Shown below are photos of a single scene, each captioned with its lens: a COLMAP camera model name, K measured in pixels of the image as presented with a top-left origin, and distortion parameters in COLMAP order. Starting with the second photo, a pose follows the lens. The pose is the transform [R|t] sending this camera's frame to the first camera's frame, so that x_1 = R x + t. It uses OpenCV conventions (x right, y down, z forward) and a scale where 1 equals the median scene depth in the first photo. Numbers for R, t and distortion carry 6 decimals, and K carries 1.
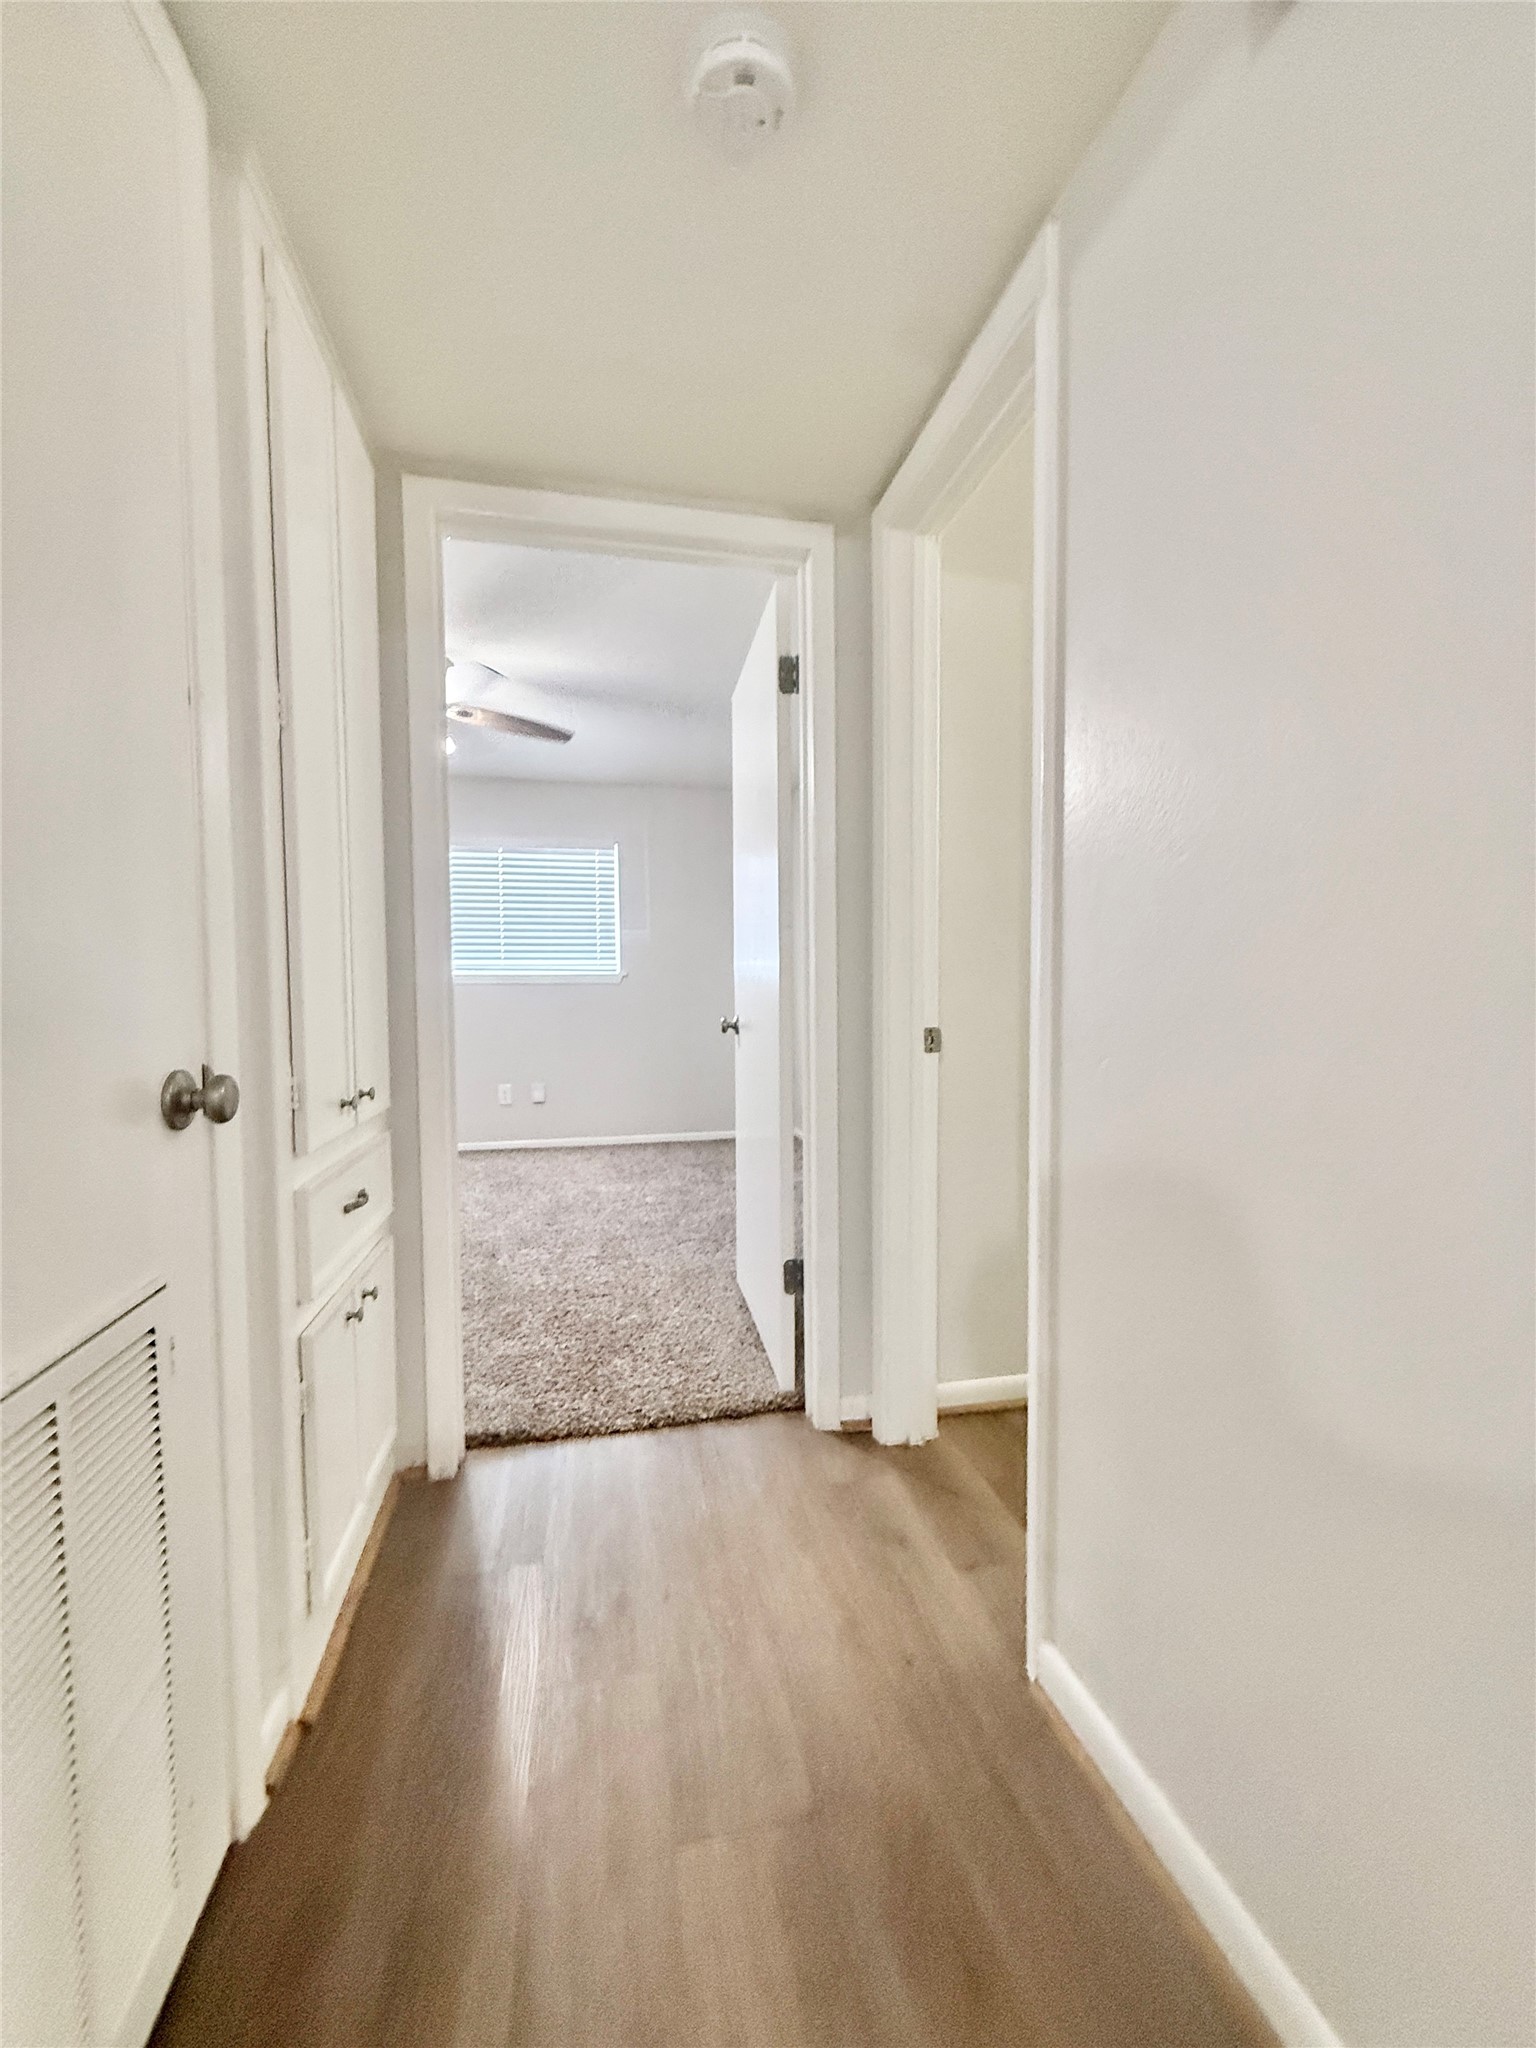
lens RADIAL K [[820.8, 0, 768.0], [0, 820.8, 1024.0], [0, 0, 1]] dist [-0.002274, -0.000214]
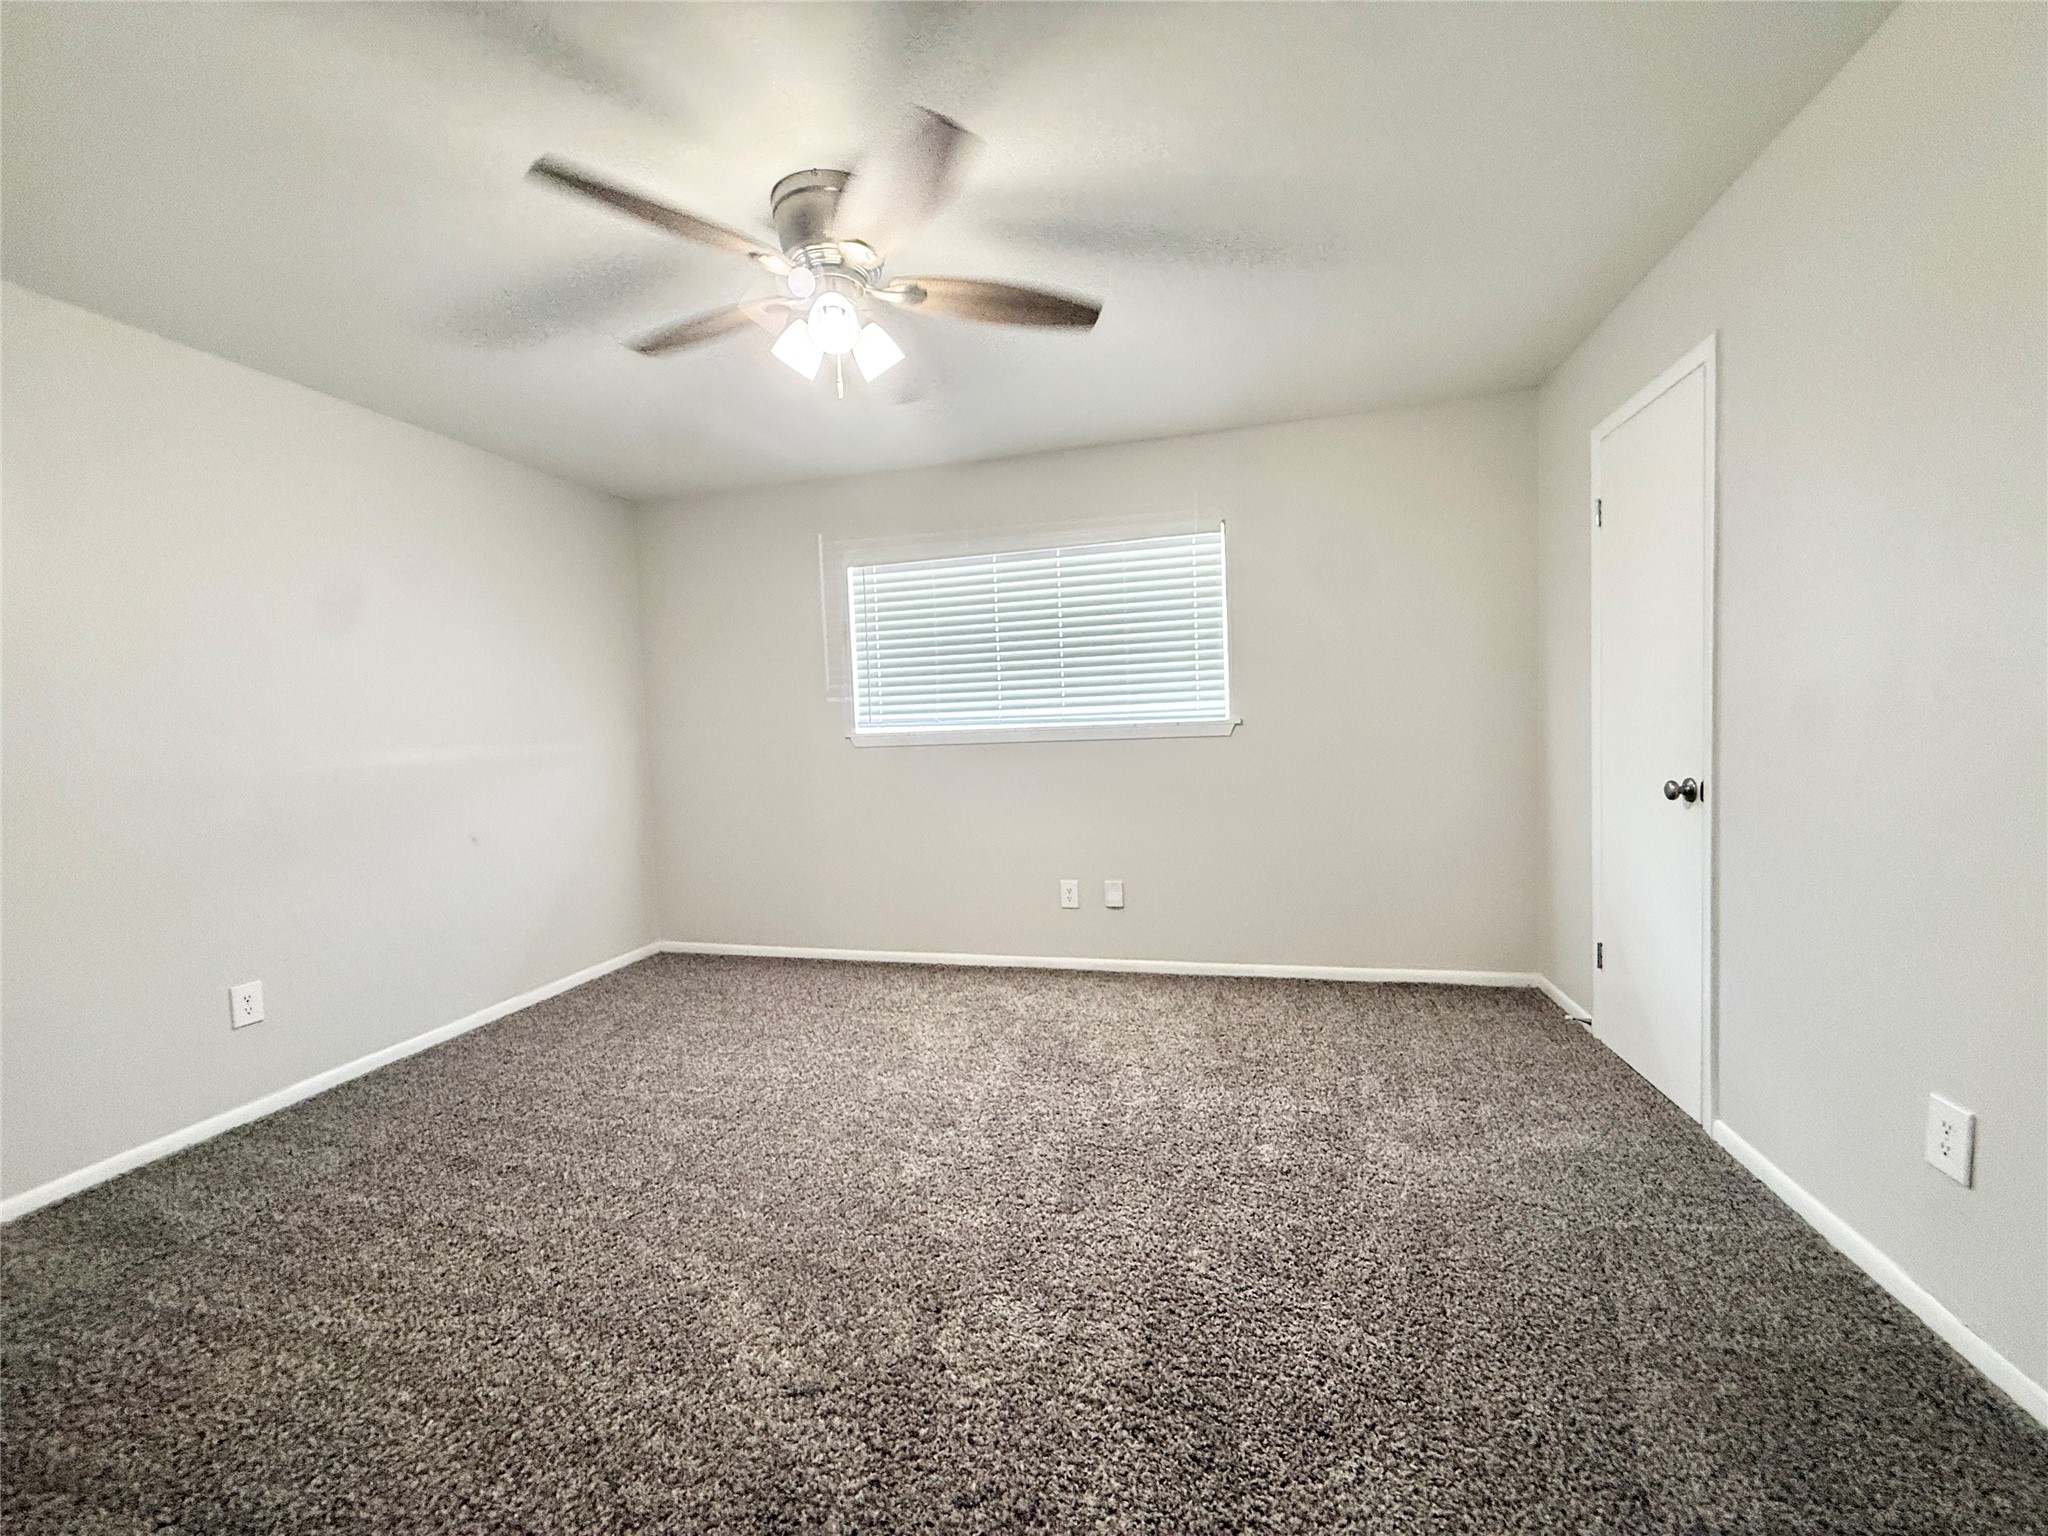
lens RADIAL K [[820.8, 0, 1024.0], [0, 820.8, 768.0], [0, 0, 1]] dist [-0.002274, -0.000214]
pose [[0.894517, -0.004680, -0.447009, -0.033346], [0.014735, 0.999710, 0.019021, -0.039224], [0.446791, -0.023601, 0.894327, 0.339117]]
